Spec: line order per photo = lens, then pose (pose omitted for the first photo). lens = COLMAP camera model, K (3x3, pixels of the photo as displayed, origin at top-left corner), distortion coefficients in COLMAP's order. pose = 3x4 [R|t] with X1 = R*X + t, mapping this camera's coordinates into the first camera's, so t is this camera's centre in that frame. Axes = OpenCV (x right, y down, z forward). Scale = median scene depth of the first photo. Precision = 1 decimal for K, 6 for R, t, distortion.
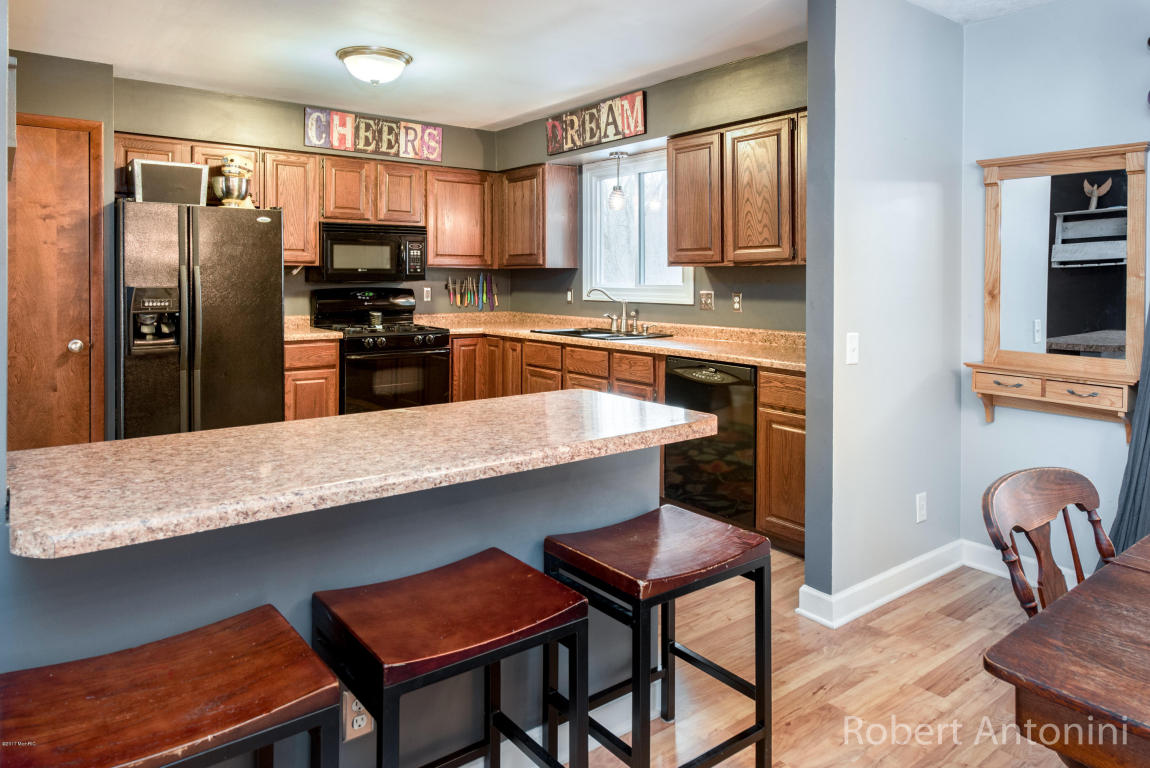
lens RADIAL K [[743.7, 0, 570.3], [0, 743.7, 281.3], [0, 0, 1]] dist [-0.000207, -0.000466]
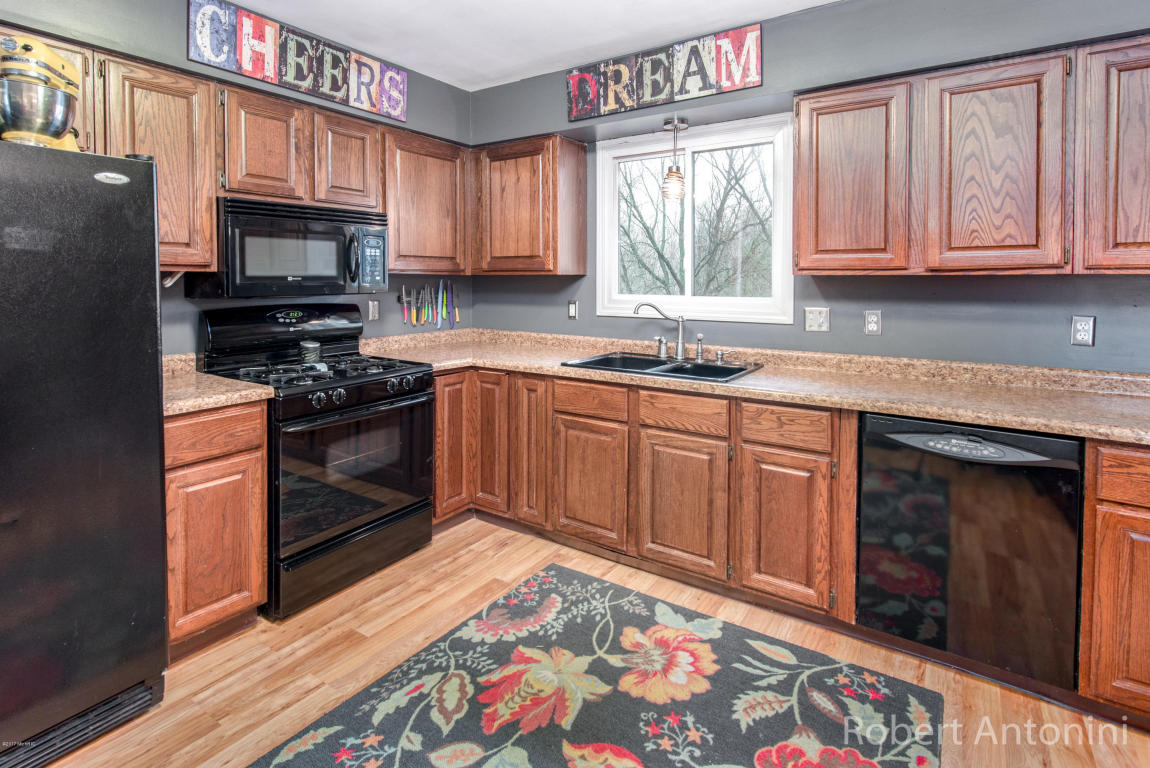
lens RADIAL K [[567.4, 0, 572.0], [0, 567.4, 289.0], [0, 0, 1]] dist [-0.000185, -0.000458]
pose [[0.946403, -0.008529, 0.322875, -0.218850], [0.003081, 0.999844, 0.017380, -0.014162], [-0.322973, -0.015454, 0.946282, 0.487036]]
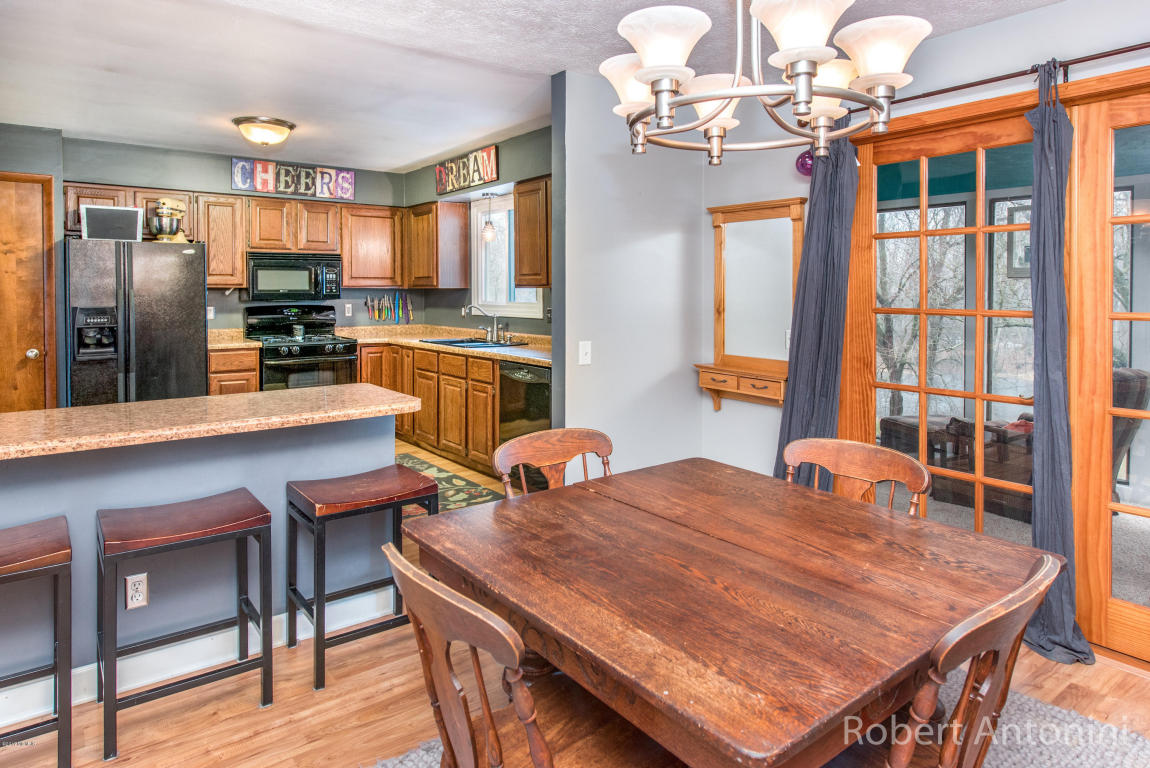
lens RADIAL K [[705.1, 0, 575.7], [0, 705.1, 297.8], [0, 0, 1]] dist [0.001958, 0.001961]
pose [[0.999912, -0.003803, -0.012671, 0.217671], [0.003887, 0.999970, 0.006661, -0.009831], [0.012645, -0.006710, 0.999898, -0.148825]]
